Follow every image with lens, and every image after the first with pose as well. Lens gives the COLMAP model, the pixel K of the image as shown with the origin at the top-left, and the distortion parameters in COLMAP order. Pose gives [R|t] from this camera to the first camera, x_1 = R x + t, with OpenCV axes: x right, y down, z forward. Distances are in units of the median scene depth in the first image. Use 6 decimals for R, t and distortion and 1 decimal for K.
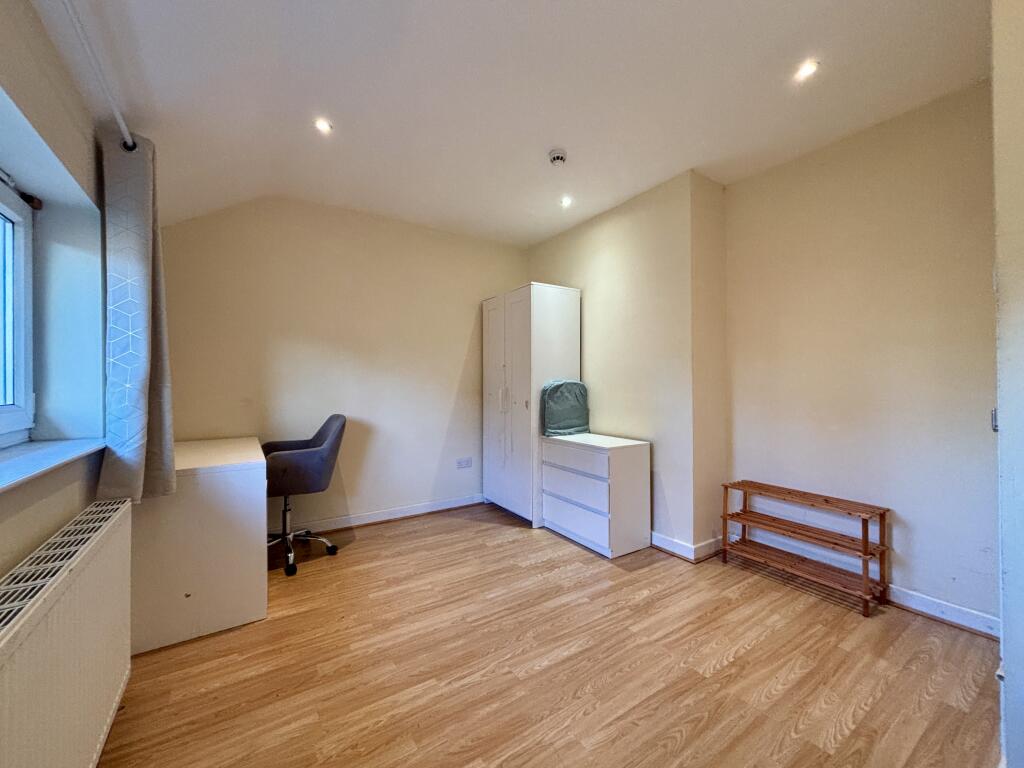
lens RADIAL K [[414.9, 0, 506.7], [0, 414.9, 383.1], [0, 0, 1]] dist [0.001115, 0.000120]
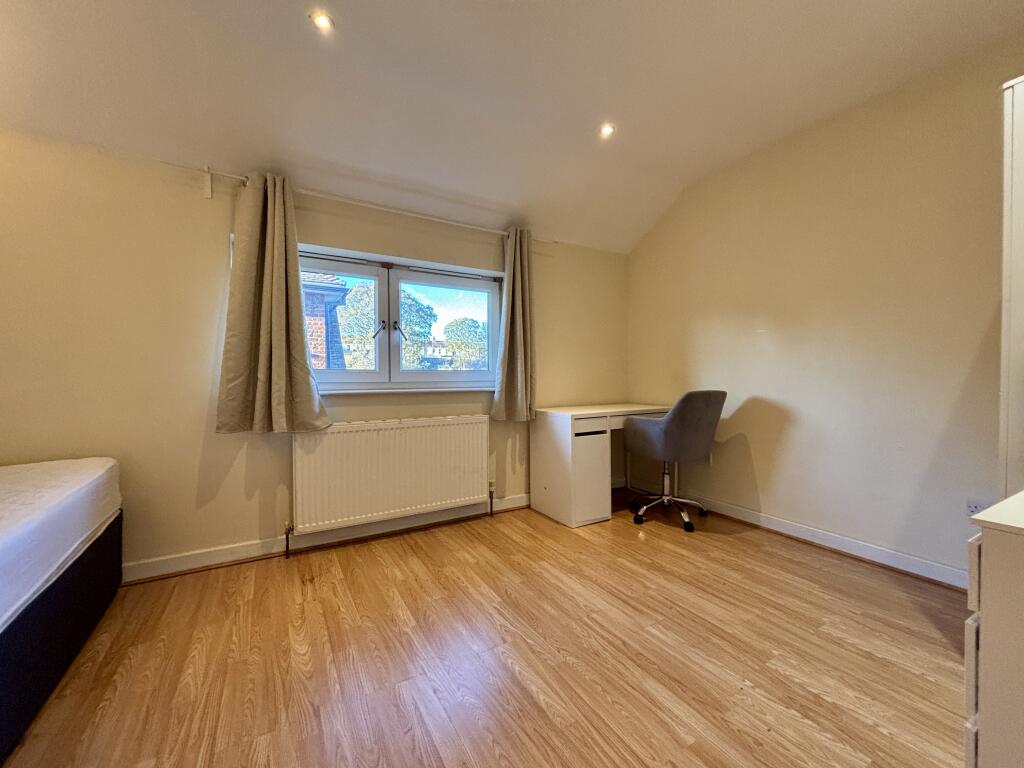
lens RADIAL K [[418.4, 0, 512.8], [0, 418.4, 376.1], [0, 0, 1]] dist [0.008386, 0.000113]
pose [[-0.050255, 0.006199, -0.998717, 0.829630], [0.004249, 0.999973, 0.005993, 0.054568], [0.998727, -0.003943, -0.050280, 0.896191]]
